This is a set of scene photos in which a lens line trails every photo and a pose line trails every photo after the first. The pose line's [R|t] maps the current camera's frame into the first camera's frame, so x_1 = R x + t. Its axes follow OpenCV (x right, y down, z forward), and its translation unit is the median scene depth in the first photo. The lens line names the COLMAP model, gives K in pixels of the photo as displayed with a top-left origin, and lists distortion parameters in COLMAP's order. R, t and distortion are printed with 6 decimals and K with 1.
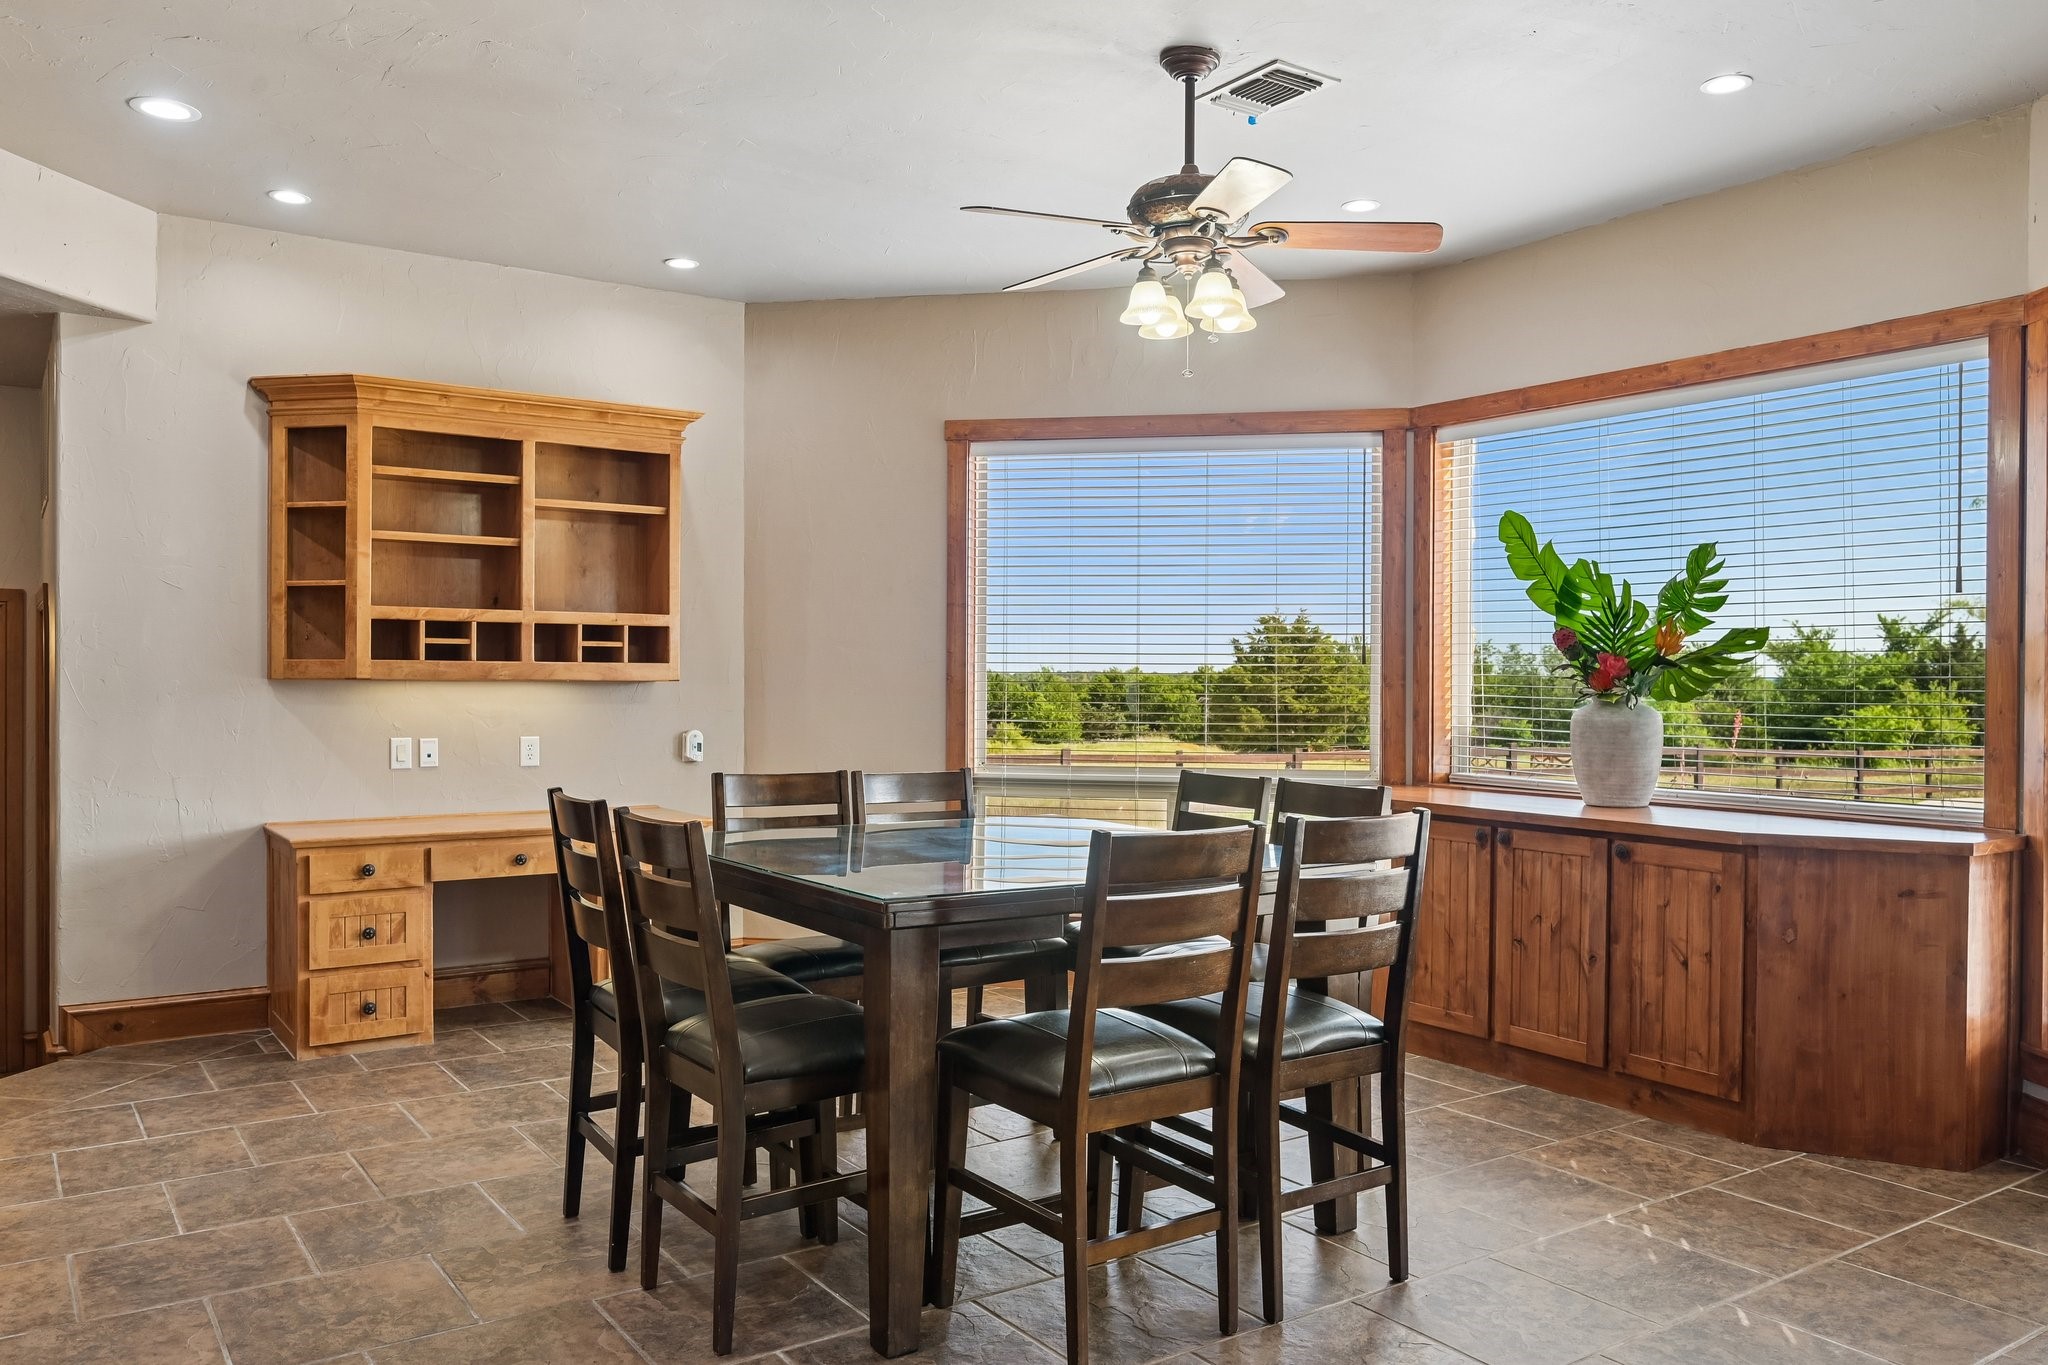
lens RADIAL K [[1514.2, 0, 1016.6], [0, 1514.2, 692.7], [0, 0, 1]] dist [-0.013330, -0.001916]
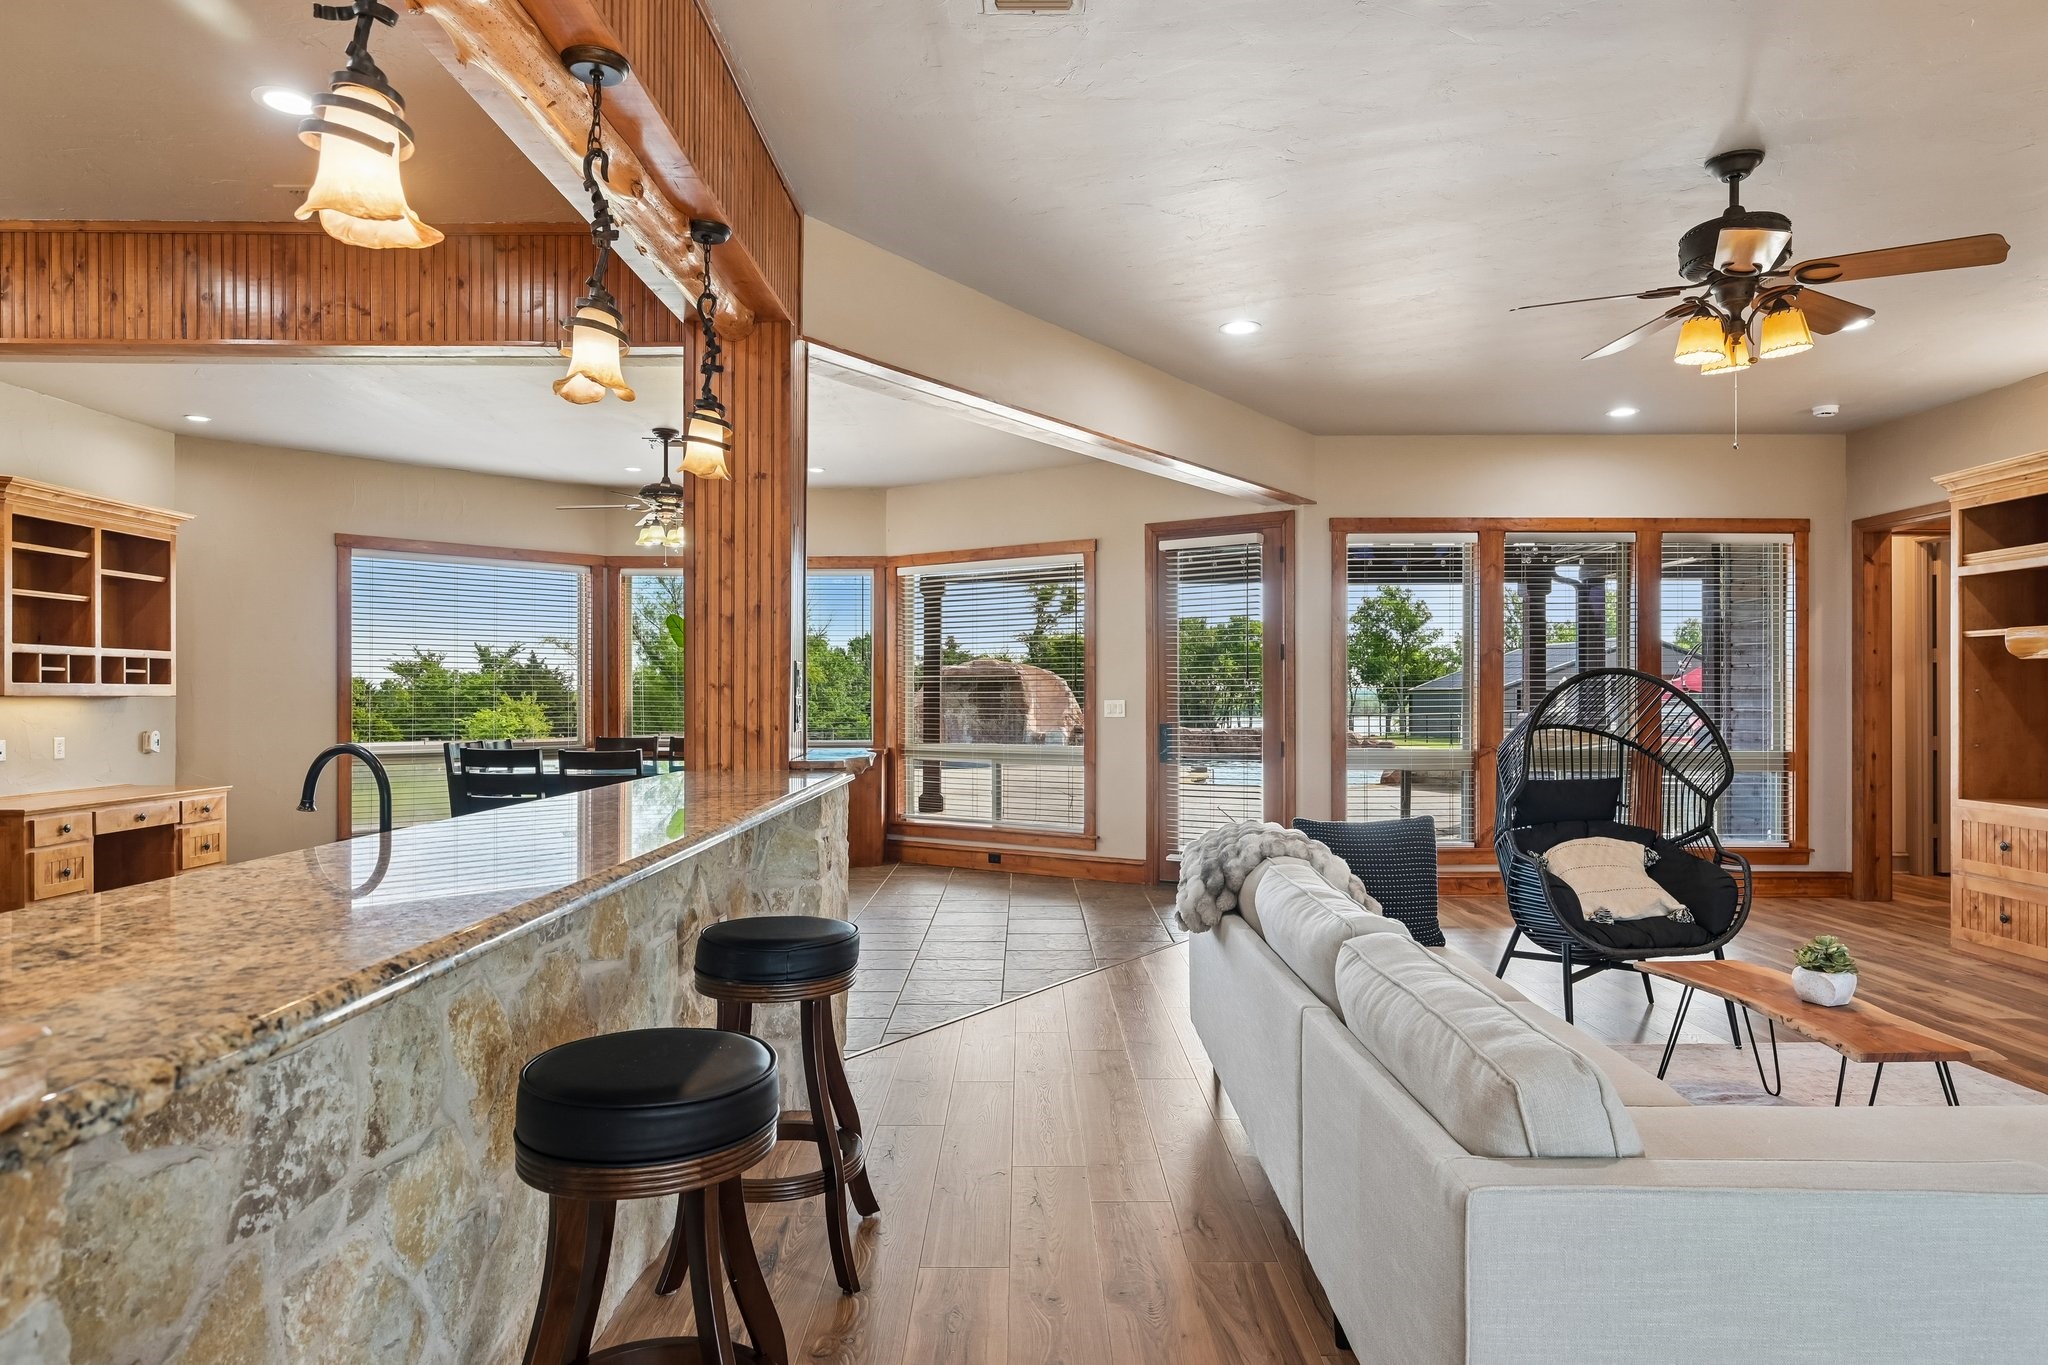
lens RADIAL K [[1230.2, 0, 1025.1], [0, 1230.2, 687.1], [0, 0, 1]] dist [-0.003092, 0.002306]
pose [[0.566964, 0.000229, 0.823743, -0.810279], [0.009713, 0.999929, -0.006963, -0.000381], [-0.823686, 0.011949, 0.566921, -0.389604]]
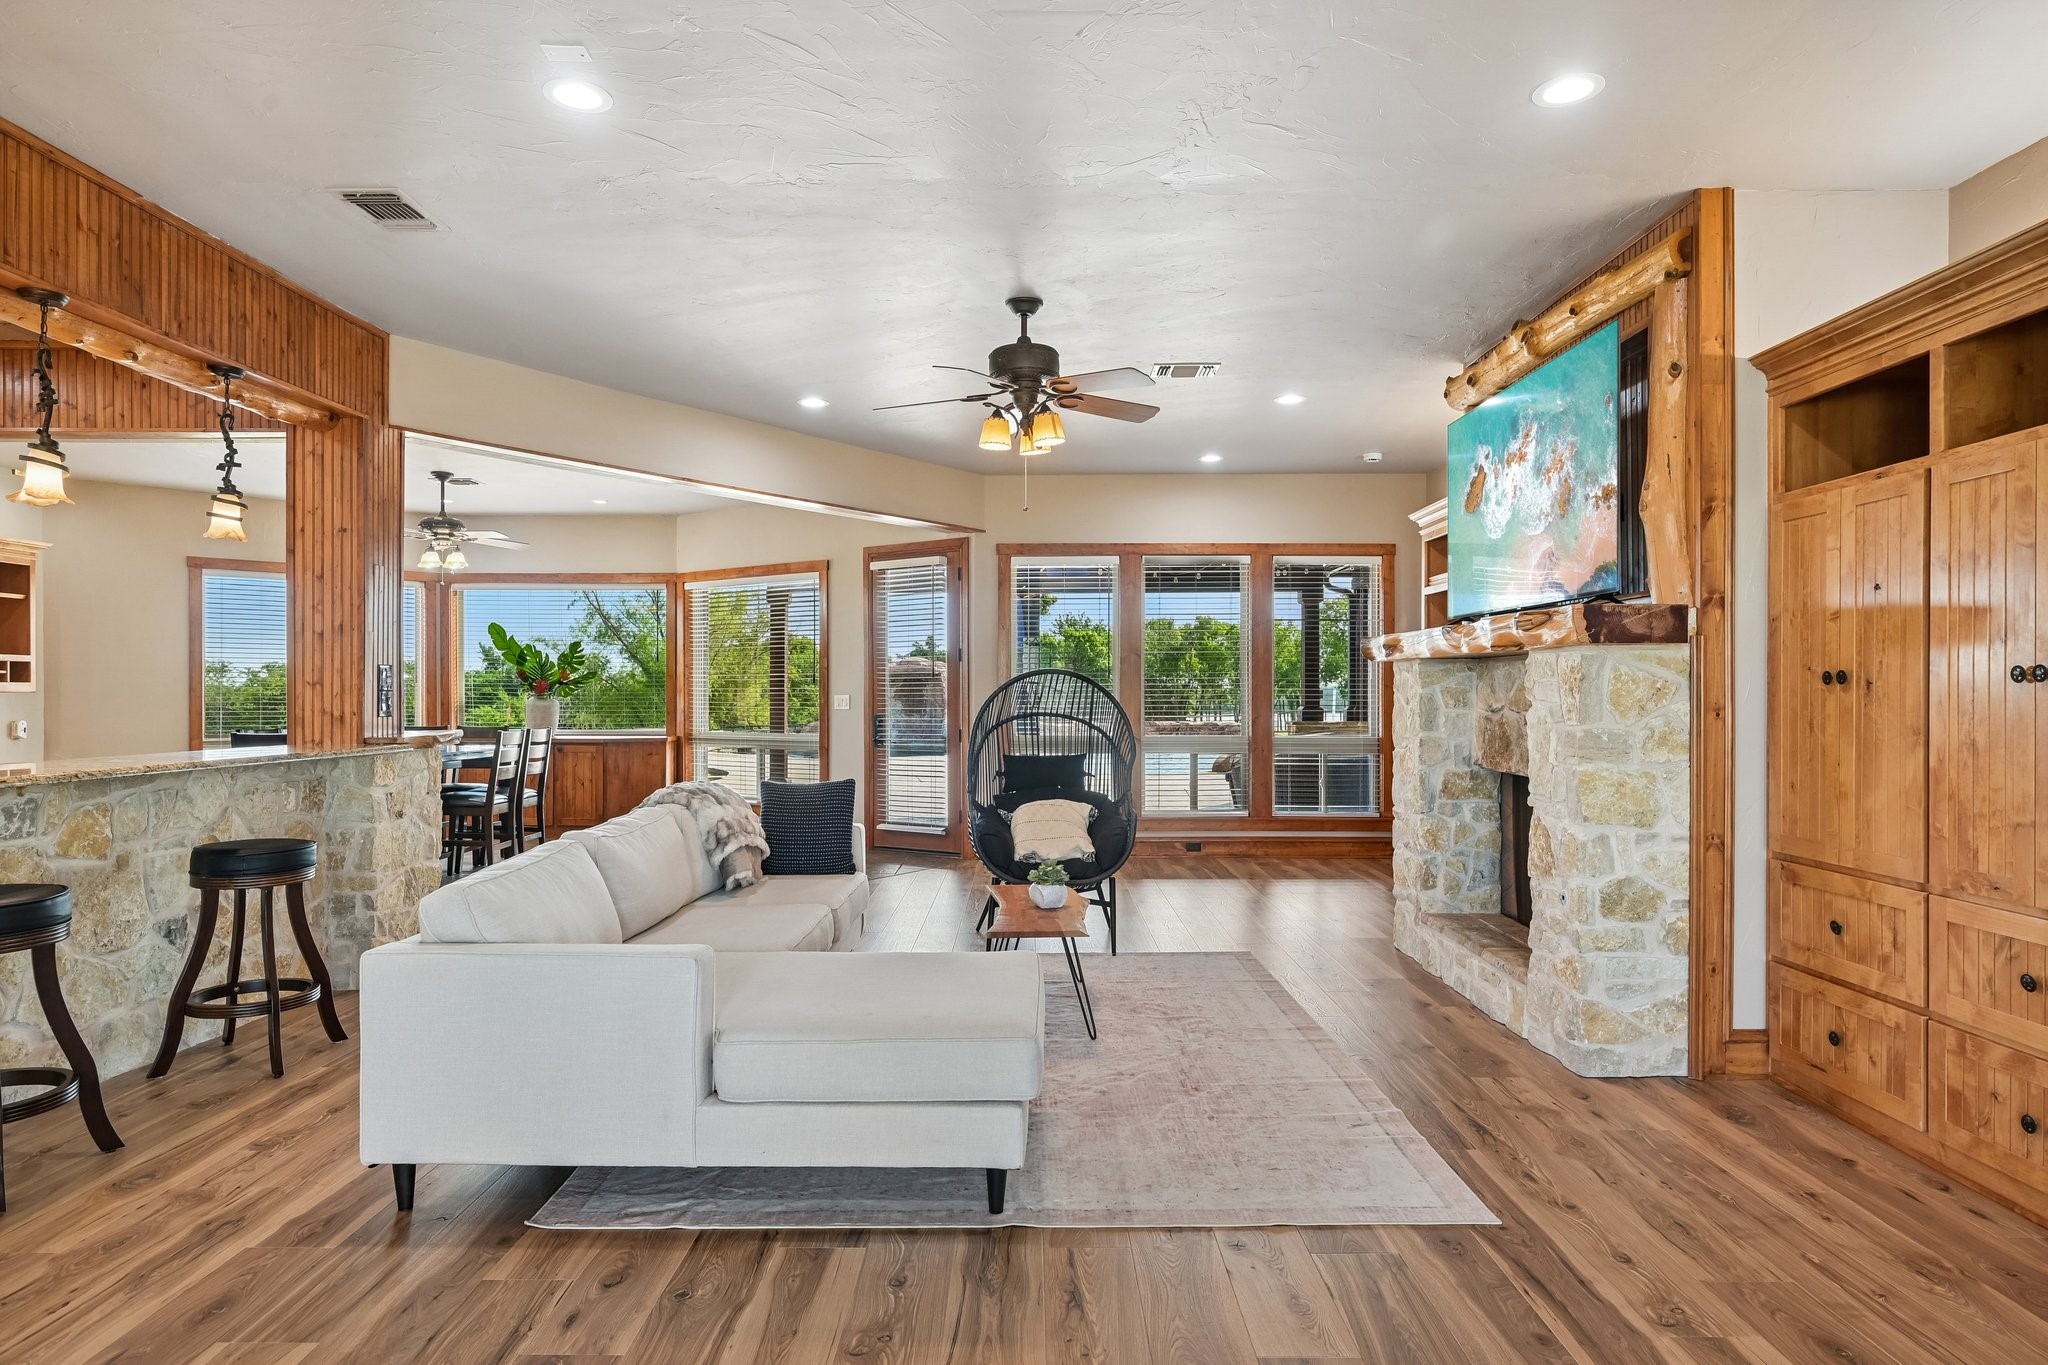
lens RADIAL K [[1185.7, 0, 1025.0], [0, 1185.7, 689.5], [0, 0, 1]] dist [-0.001964, 0.000908]
pose [[0.571041, -0.003591, 0.820914, -0.774356], [0.010348, 0.999942, -0.002824, 0.005618], [-0.820856, 0.010108, 0.571045, -0.837253]]
